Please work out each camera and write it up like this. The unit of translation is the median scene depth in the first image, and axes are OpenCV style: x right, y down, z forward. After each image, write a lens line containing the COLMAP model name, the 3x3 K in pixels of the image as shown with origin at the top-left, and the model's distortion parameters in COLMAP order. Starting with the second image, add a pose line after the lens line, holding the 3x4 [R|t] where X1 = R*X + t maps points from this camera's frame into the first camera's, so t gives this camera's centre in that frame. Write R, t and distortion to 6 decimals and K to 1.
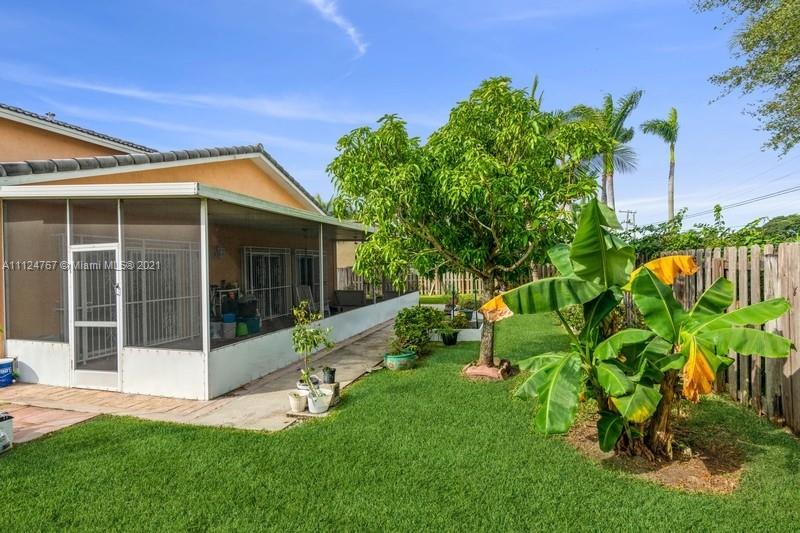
lens RADIAL K [[403.6, 0, 400.1], [0, 403.6, 260.6], [0, 0, 1]] dist [0.002895, 0.000760]
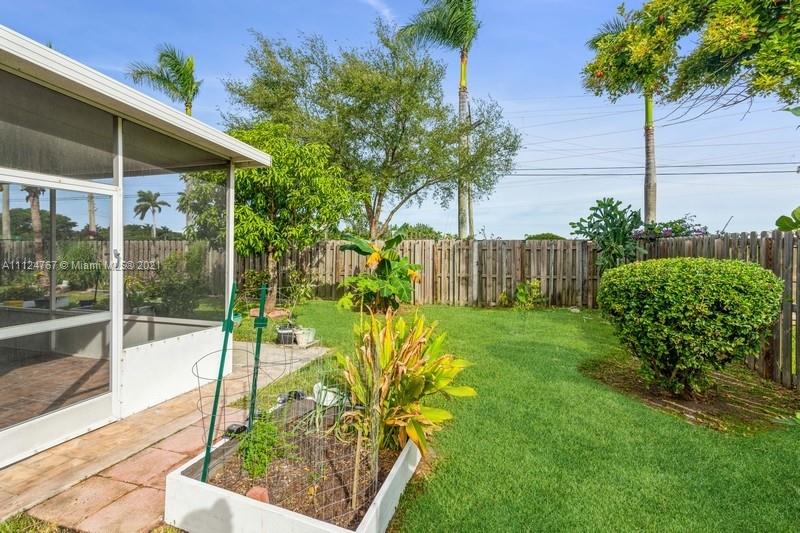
lens RADIAL K [[403.6, 0, 400.1], [0, 403.6, 260.6], [0, 0, 1]] dist [0.002895, 0.000760]
pose [[-0.003854, 0.001548, 0.999991, -1.319690], [-0.019070, 0.999817, -0.001621, 0.066480], [-0.999811, -0.019076, -0.003823, 0.561625]]
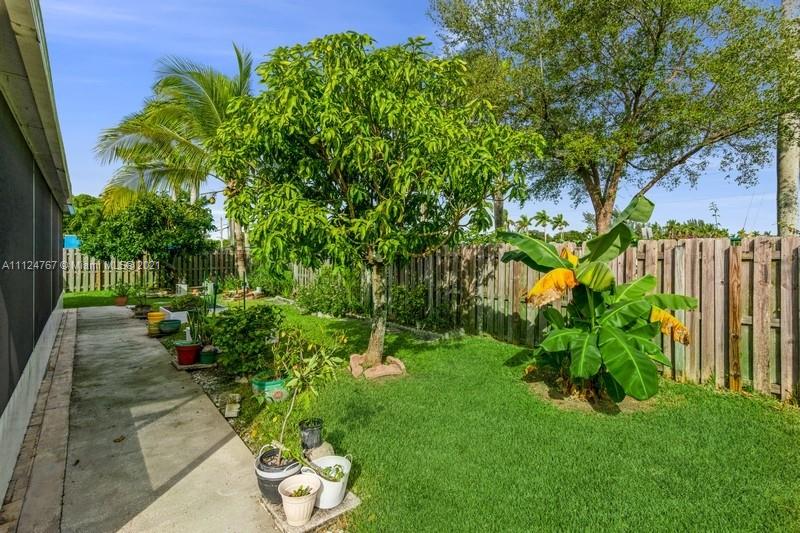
lens RADIAL K [[378.3, 0, 398.9], [0, 378.3, 254.9], [0, 0, 1]] dist [0.000651, -0.000326]
pose [[0.571392, 0.022613, 0.820366, -1.094136], [-0.028118, 0.999573, -0.007968, 0.055401], [-0.820196, -0.018514, 0.571784, 0.547722]]
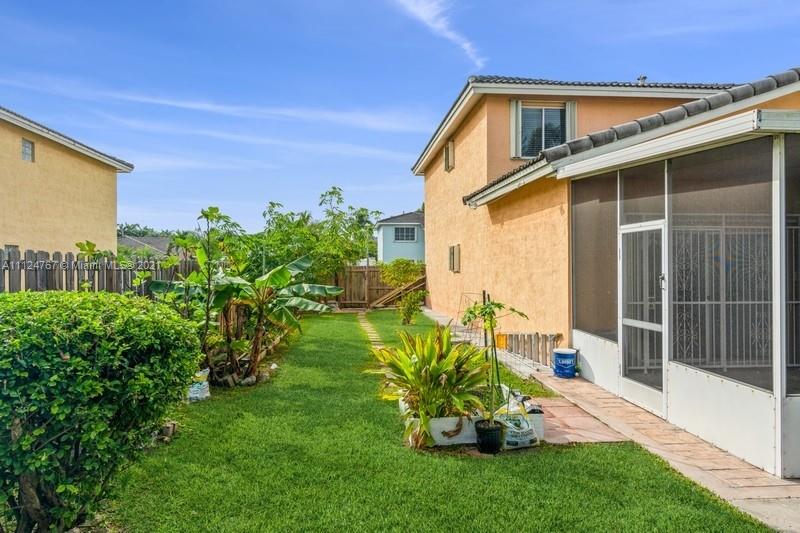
lens RADIAL K [[532.8, 0, 396.5], [0, 532.8, 262.9], [0, 0, 1]] dist [0.001246, -0.002910]
pose [[0.360035, 0.020190, -0.932720, 0.038626], [0.003860, 0.999725, 0.023130, 0.011473], [0.932931, -0.011928, 0.359858, 0.188980]]
